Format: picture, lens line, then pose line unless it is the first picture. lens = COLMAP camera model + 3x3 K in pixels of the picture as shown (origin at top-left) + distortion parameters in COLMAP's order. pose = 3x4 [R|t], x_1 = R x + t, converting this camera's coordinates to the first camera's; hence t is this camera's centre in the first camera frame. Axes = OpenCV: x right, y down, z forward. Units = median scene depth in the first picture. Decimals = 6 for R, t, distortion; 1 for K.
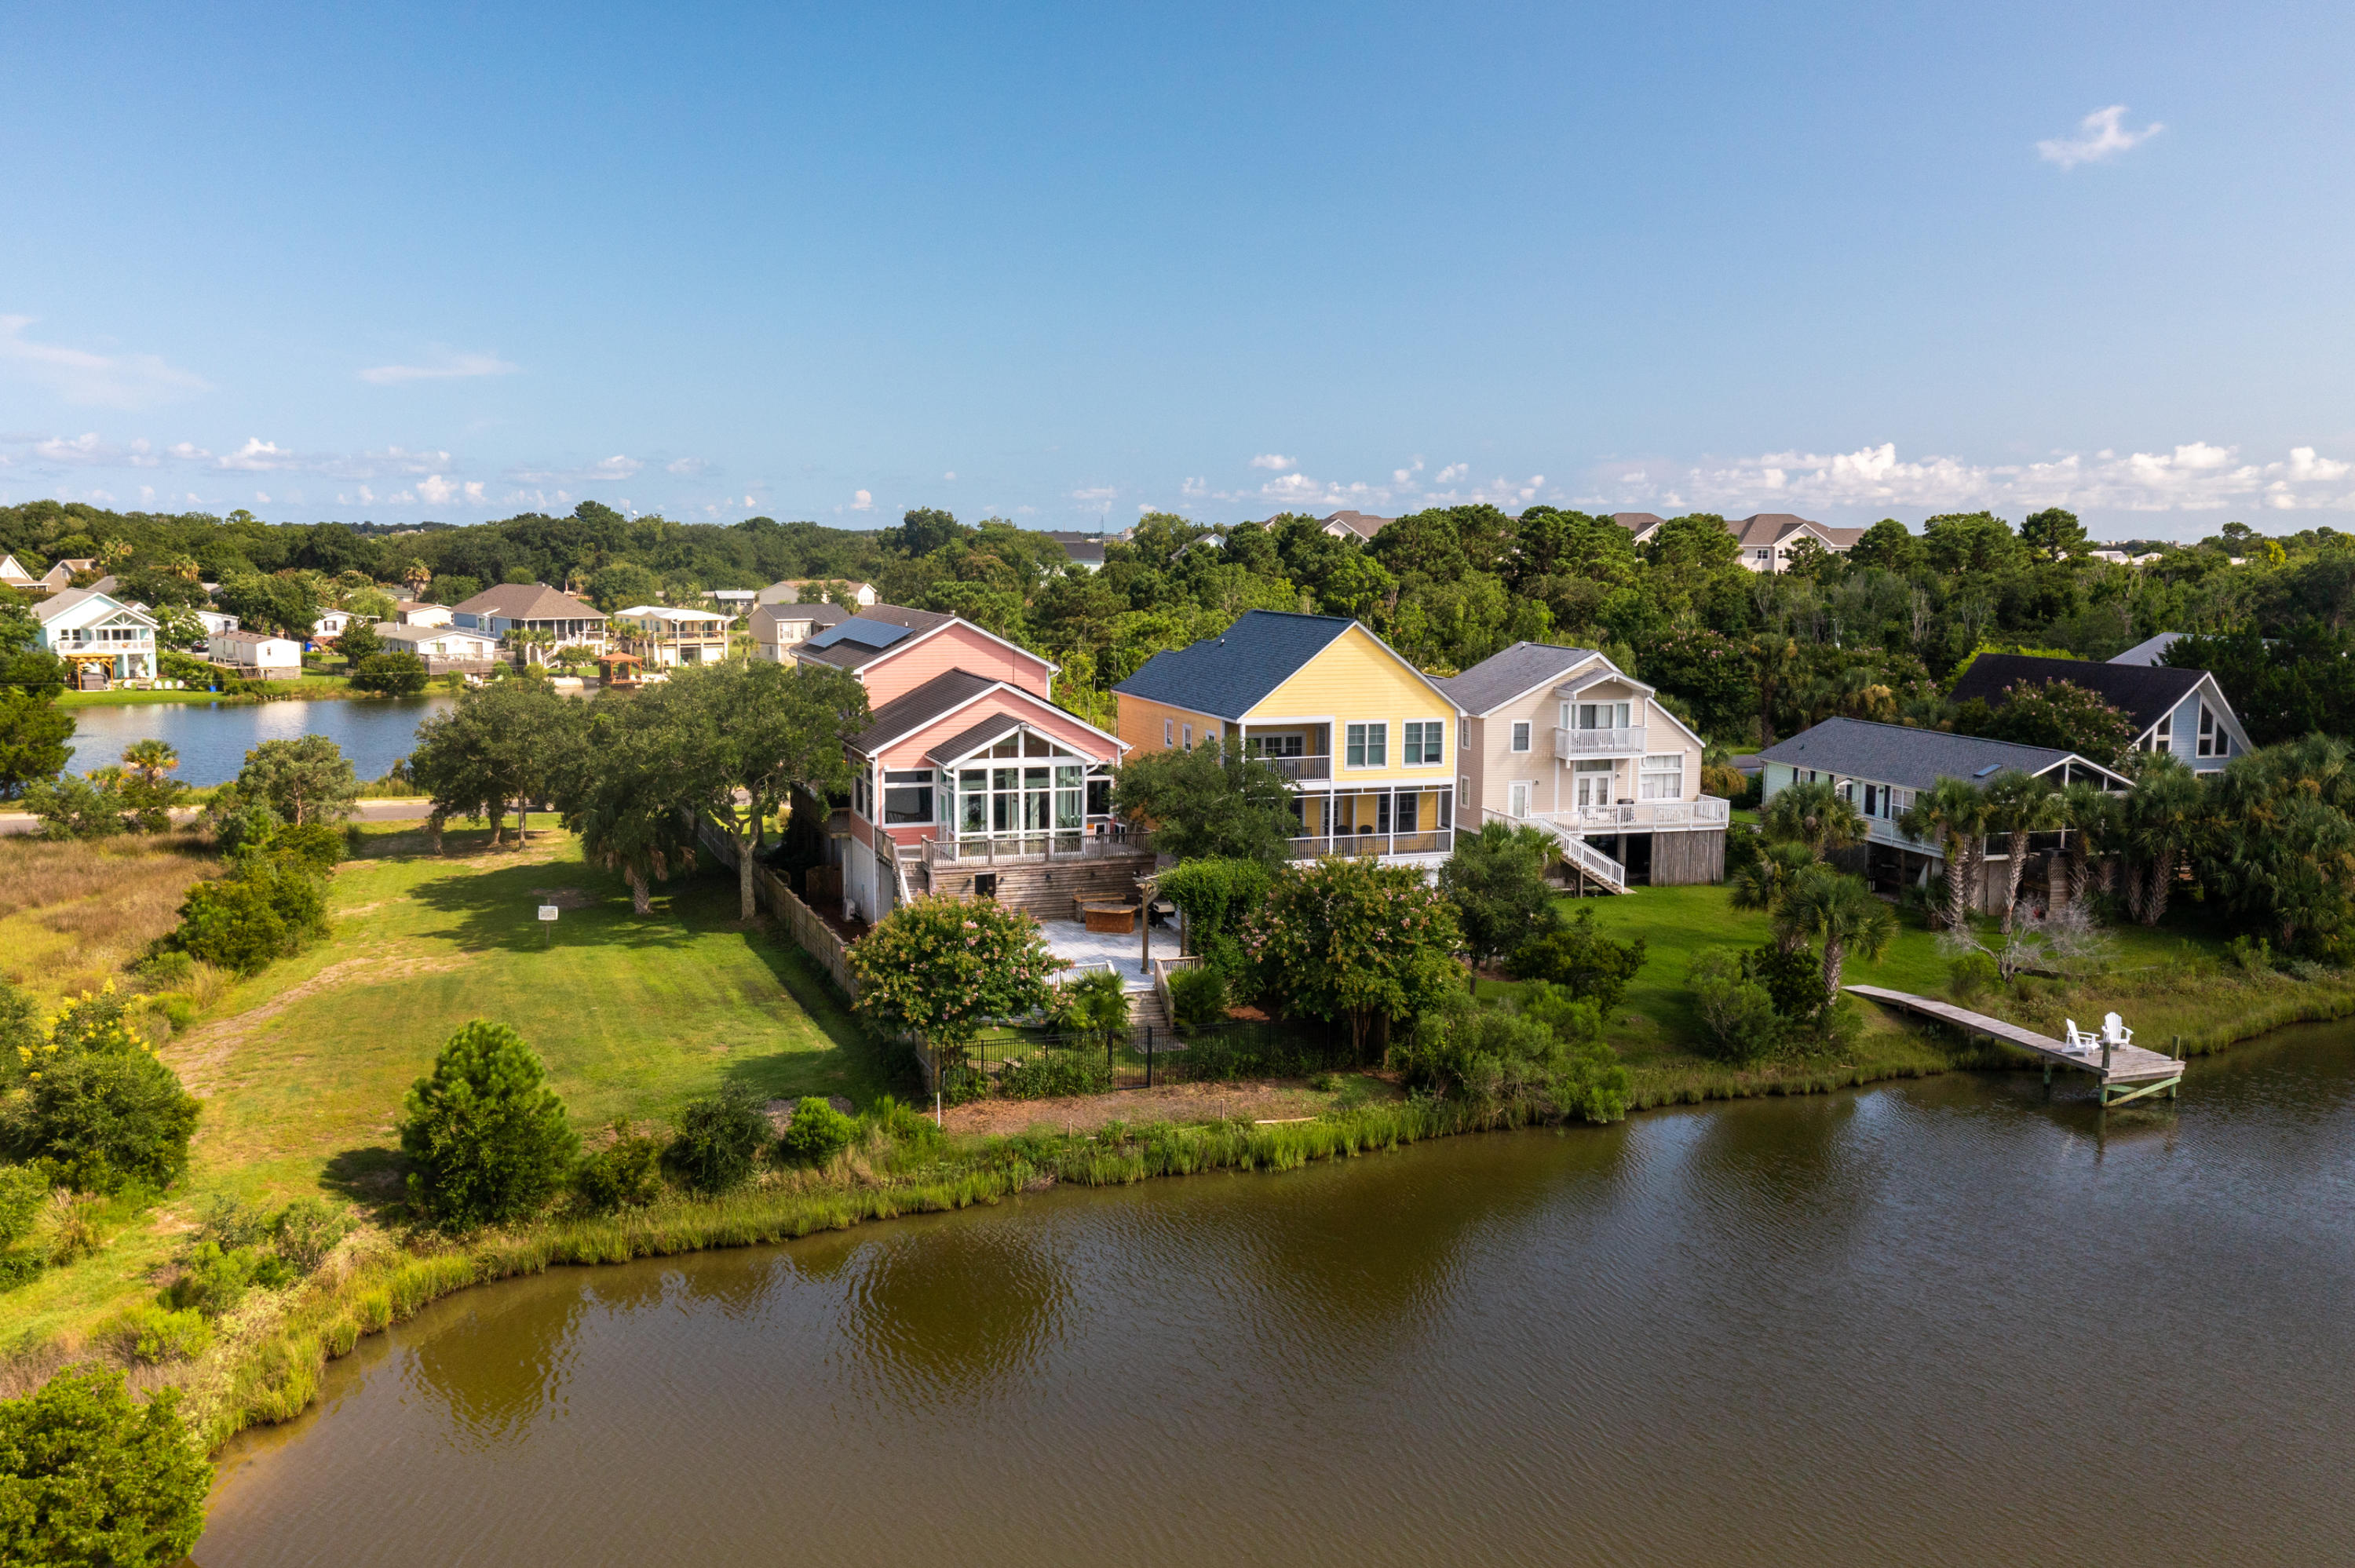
lens RADIAL K [[1919.1, 0, 1177.5], [0, 1919.1, 784.0], [0, 0, 1]] dist [-0.003205, 0.018846]
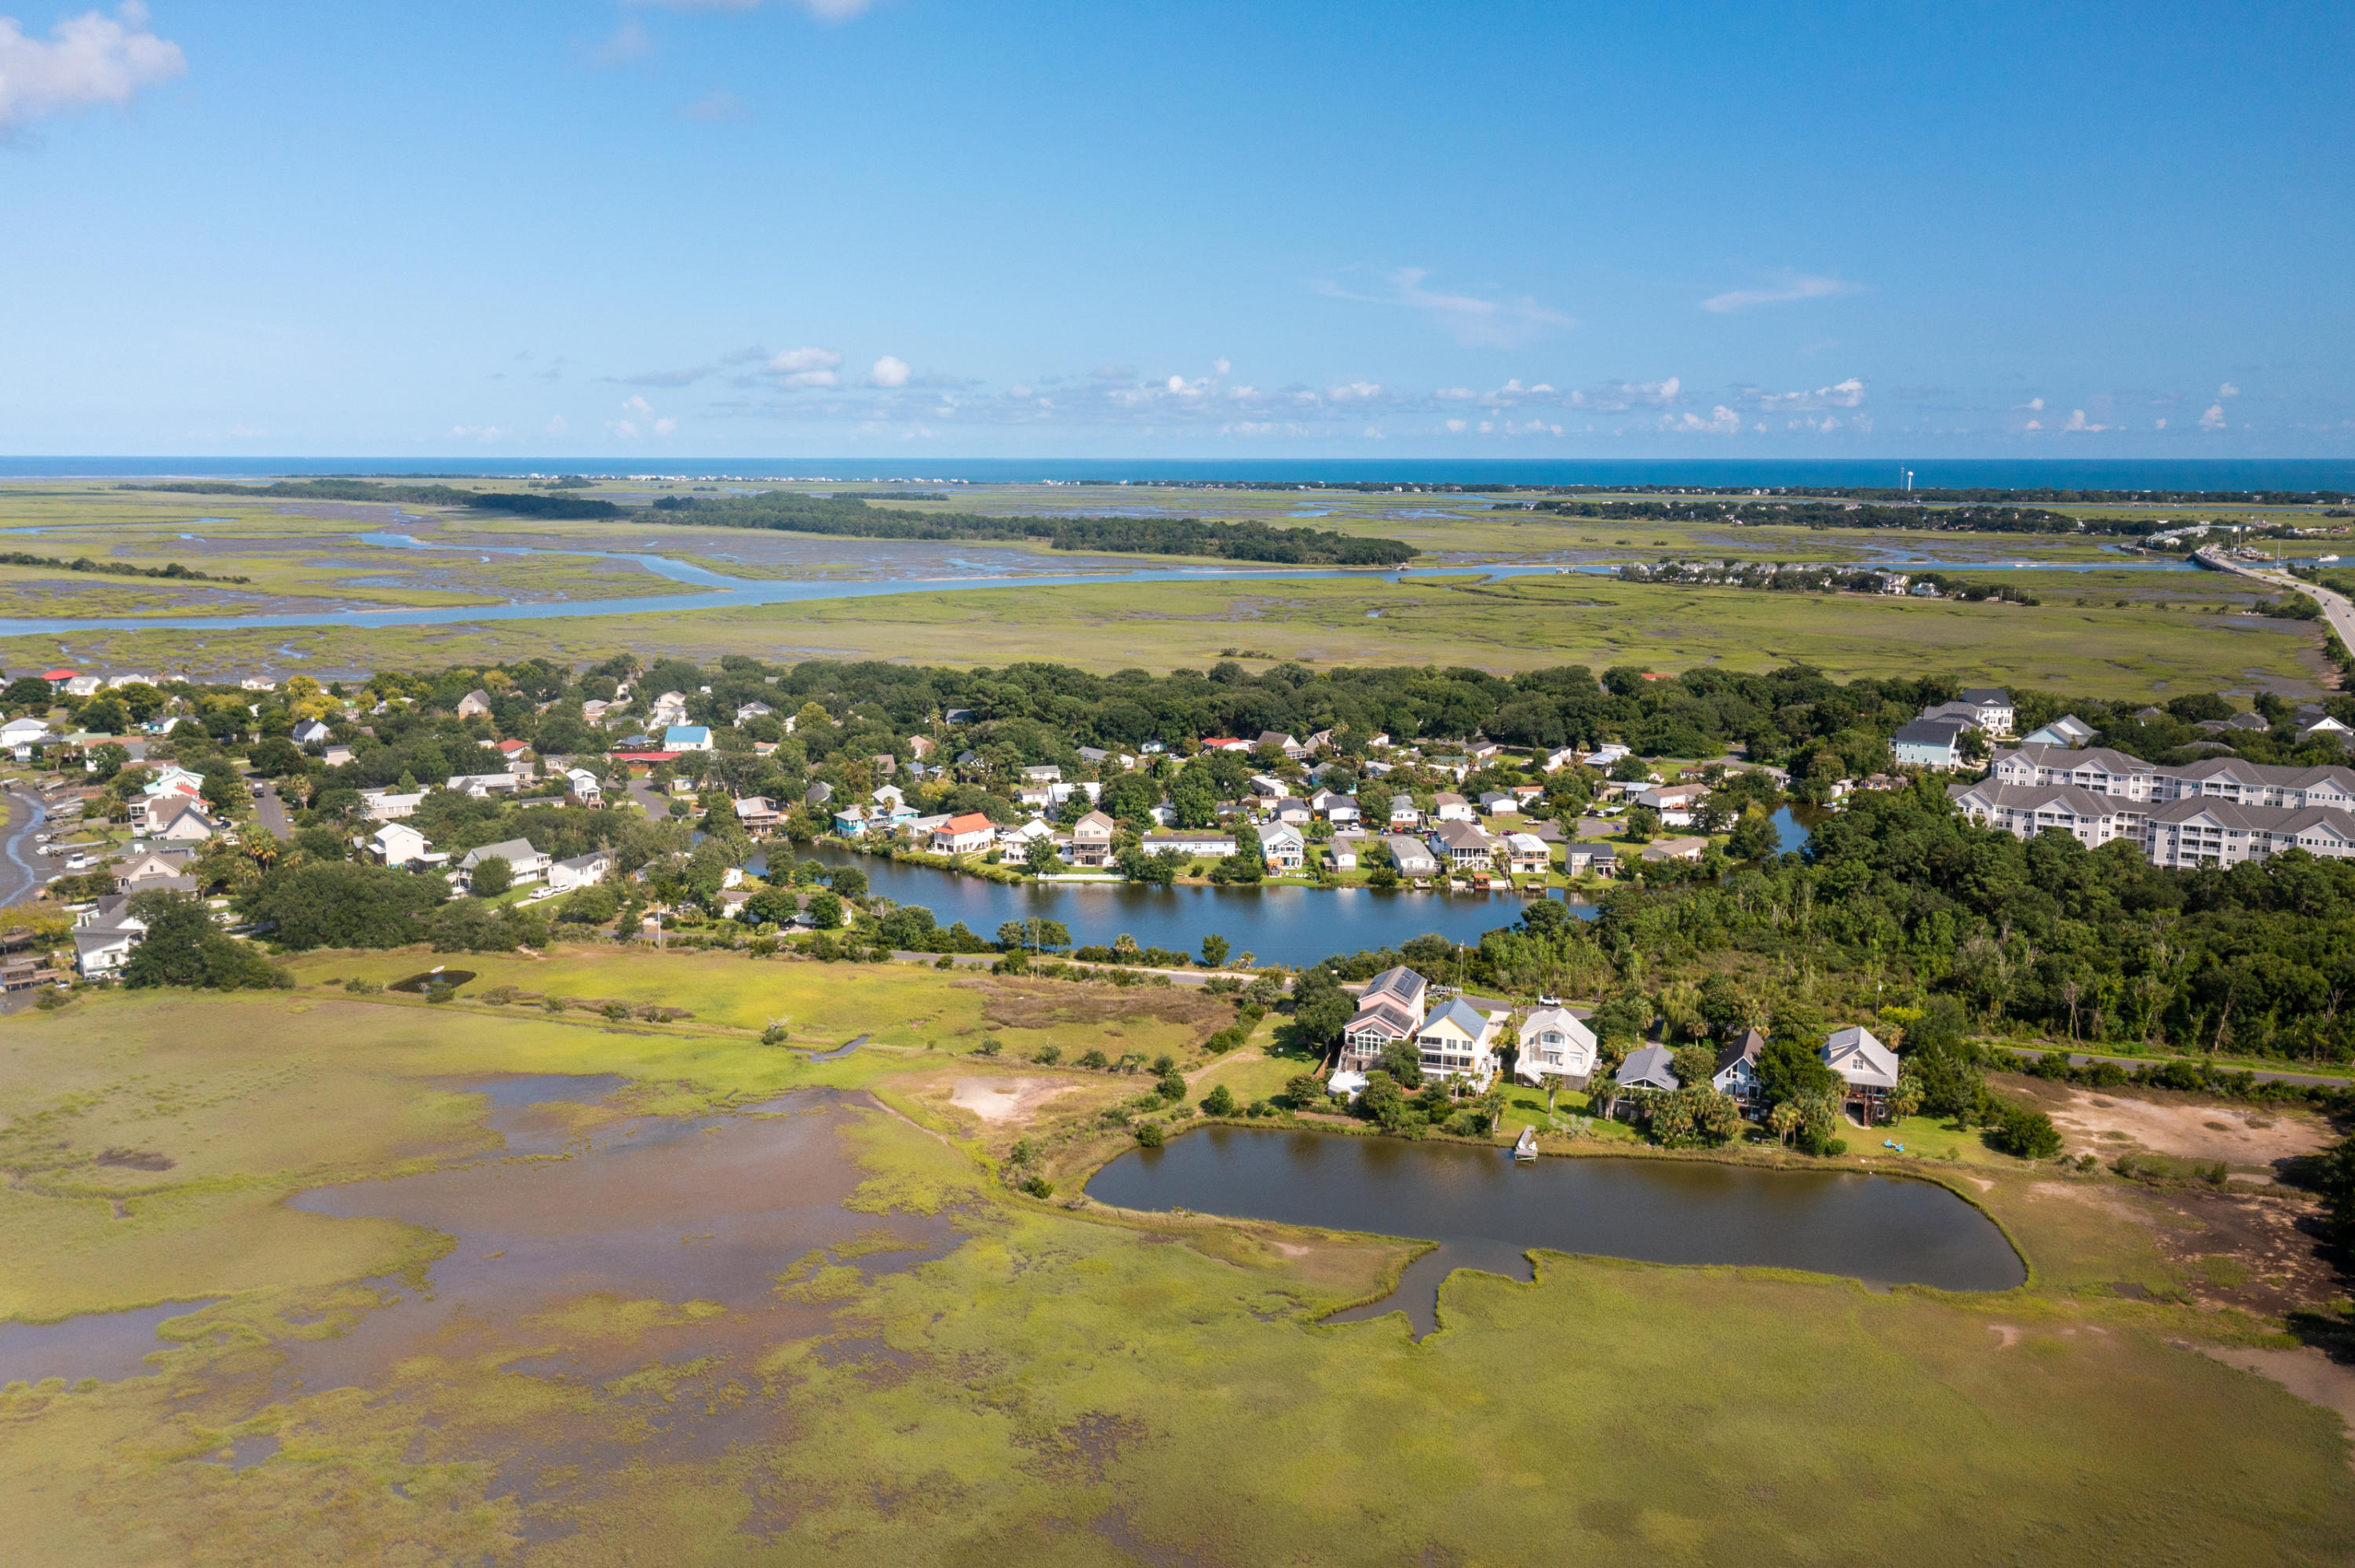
lens RADIAL K [[1885.5, 0, 1177.5], [0, 1885.5, 784.0], [0, 0, 1]] dist [0.001553, -0.001390]
pose [[0.787418, 0.096443, -0.608828, 2.567498], [-0.068676, 0.995261, 0.068836, -1.022395], [0.612582, -0.012390, 0.790310, -3.198252]]
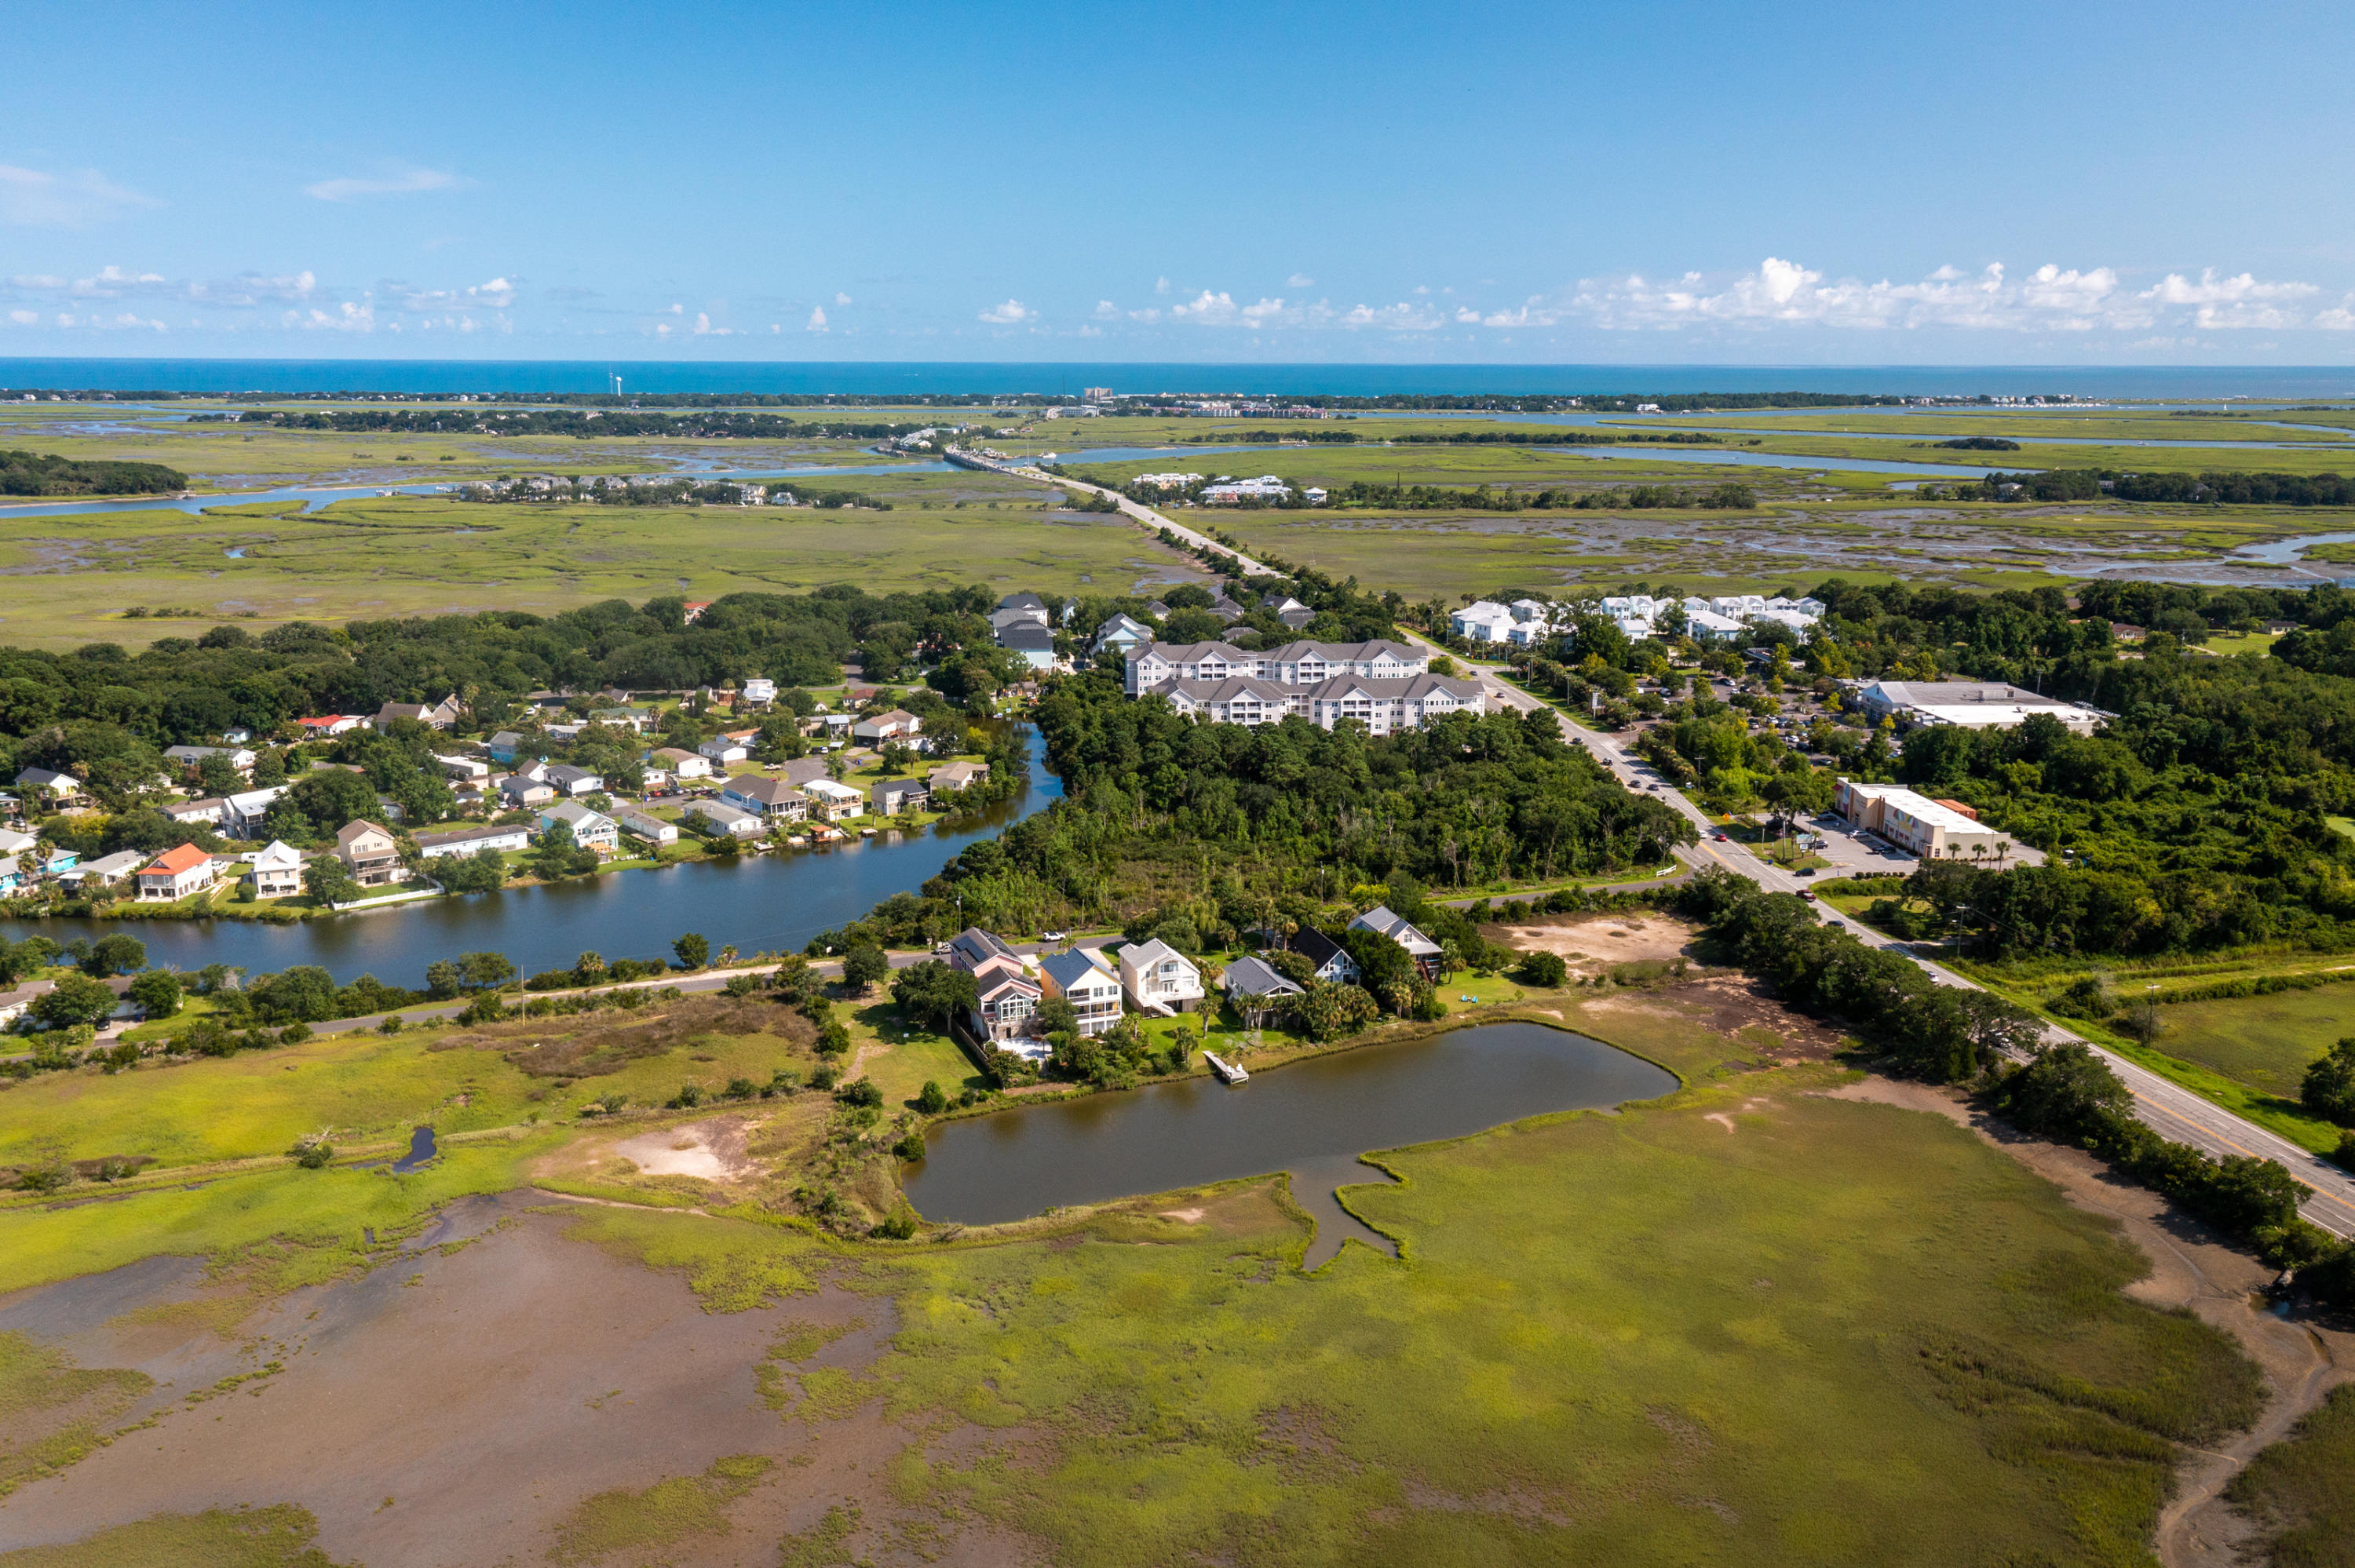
lens RADIAL K [[1919.1, 0, 1177.5], [0, 1919.1, 784.0], [0, 0, 1]] dist [-0.003205, 0.018846]
pose [[0.999882, -0.007200, 0.013592, 0.272028], [0.005892, 0.995565, 0.093894, -1.083072], [-0.014208, -0.093803, 0.995489, -3.915735]]
